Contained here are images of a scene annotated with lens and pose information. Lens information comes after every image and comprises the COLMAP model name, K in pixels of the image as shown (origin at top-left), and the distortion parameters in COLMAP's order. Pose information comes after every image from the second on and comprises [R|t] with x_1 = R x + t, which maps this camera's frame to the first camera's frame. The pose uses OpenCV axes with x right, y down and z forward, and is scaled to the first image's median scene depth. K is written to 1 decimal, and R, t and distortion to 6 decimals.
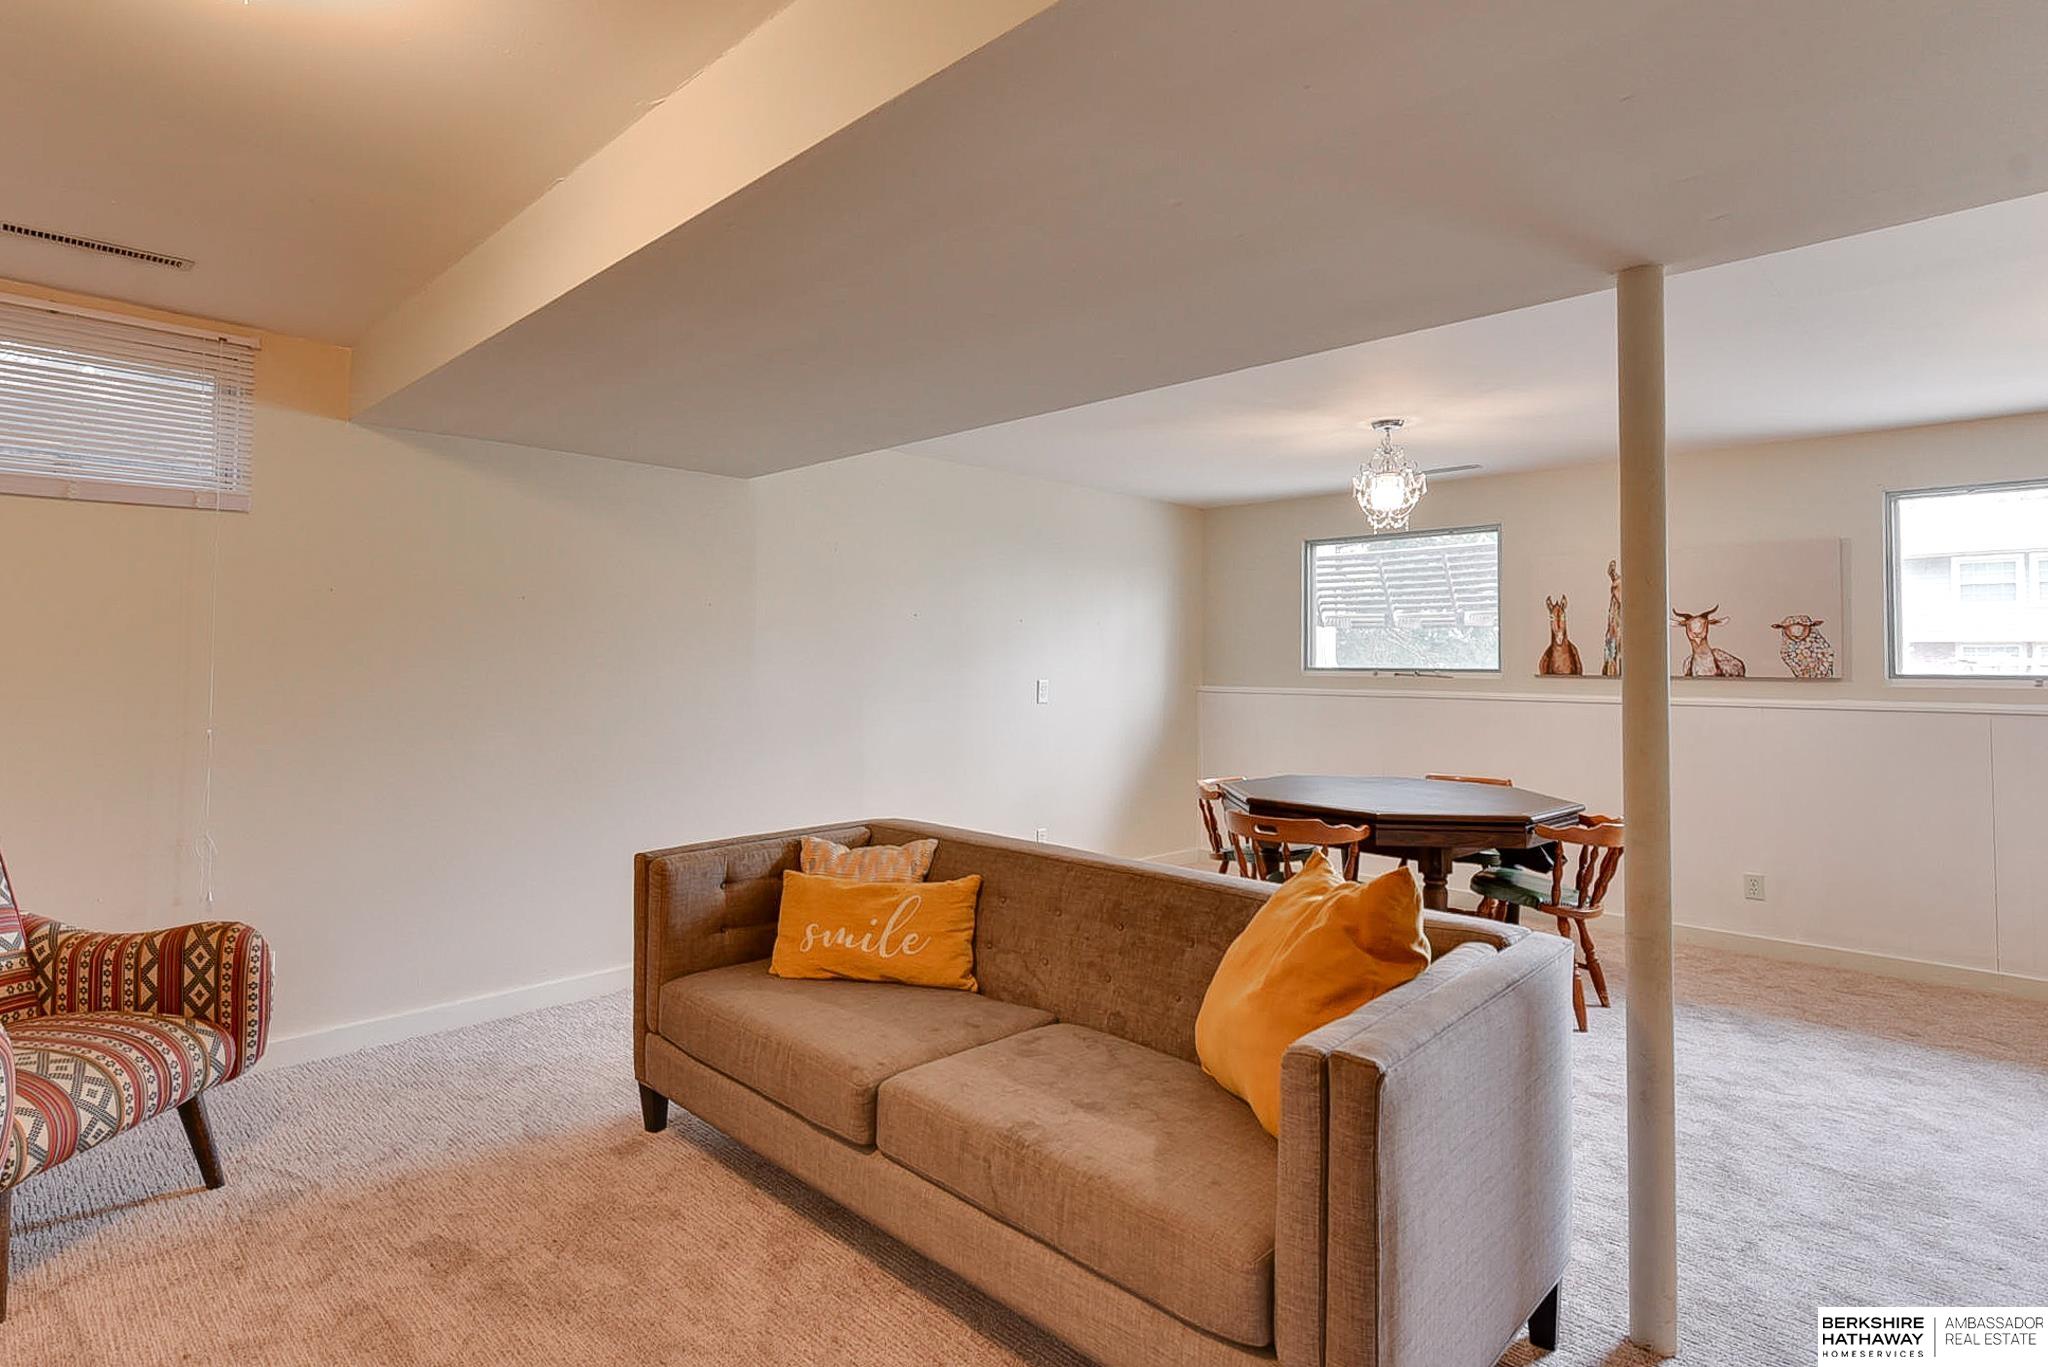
lens RADIAL K [[953.2, 0, 1020.8], [0, 953.2, 624.2], [0, 0, 1]] dist [-0.000238, -0.000545]
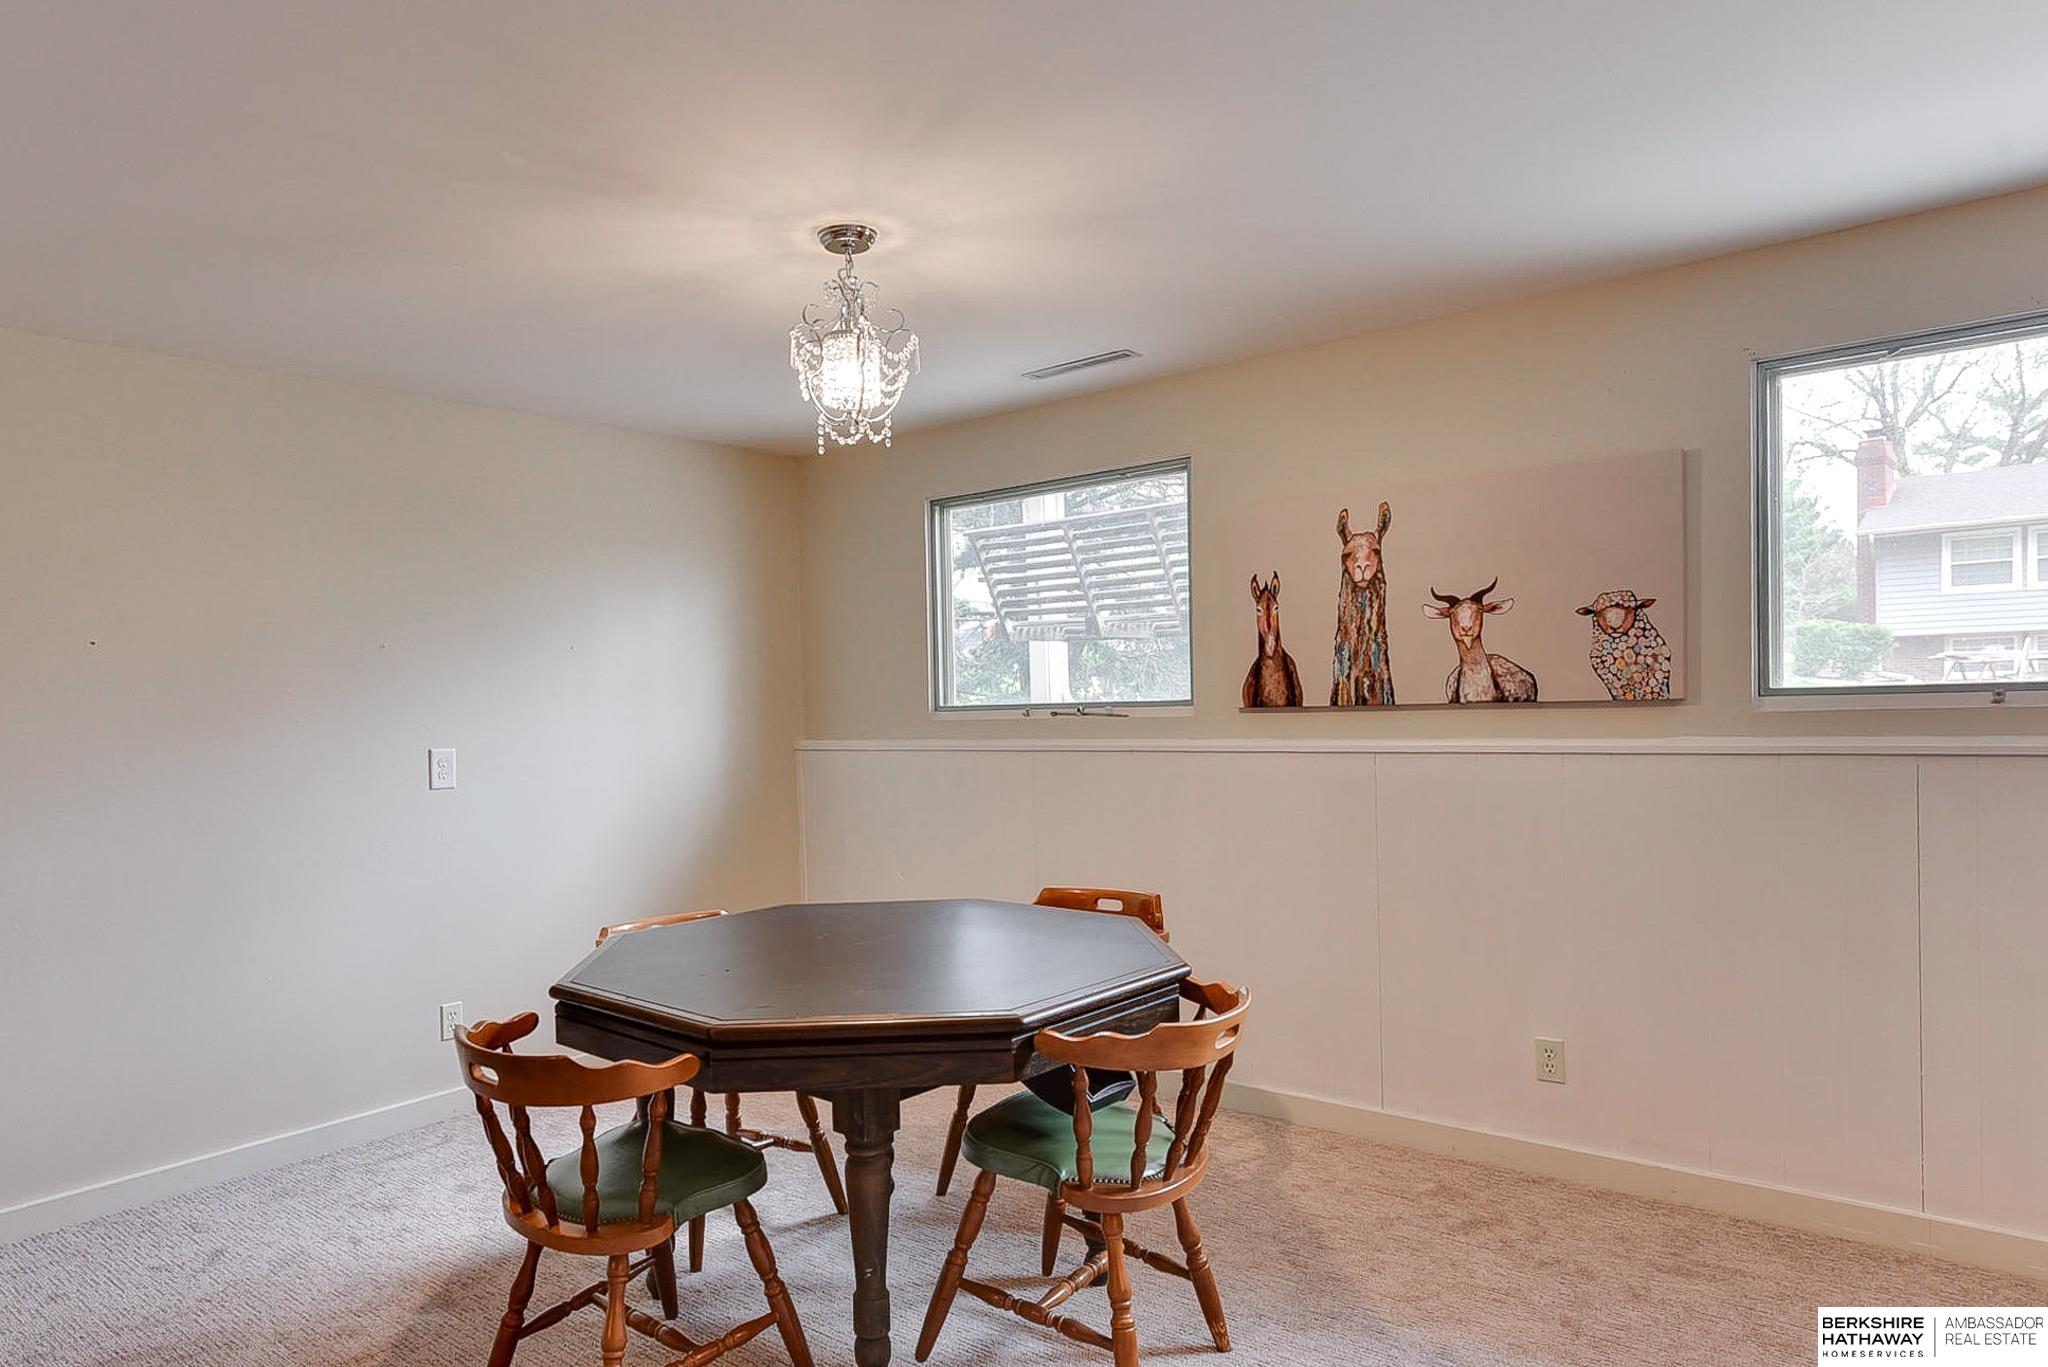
lens RADIAL K [[1144.6, 0, 1026.0], [0, 1144.6, 722.0], [0, 0, 1]] dist [0.003102, 0.000795]
pose [[0.994632, -0.041109, 0.094963, 0.377024], [0.034998, 0.997262, 0.065146, 0.011437], [-0.097381, -0.061473, 0.993347, 0.333591]]
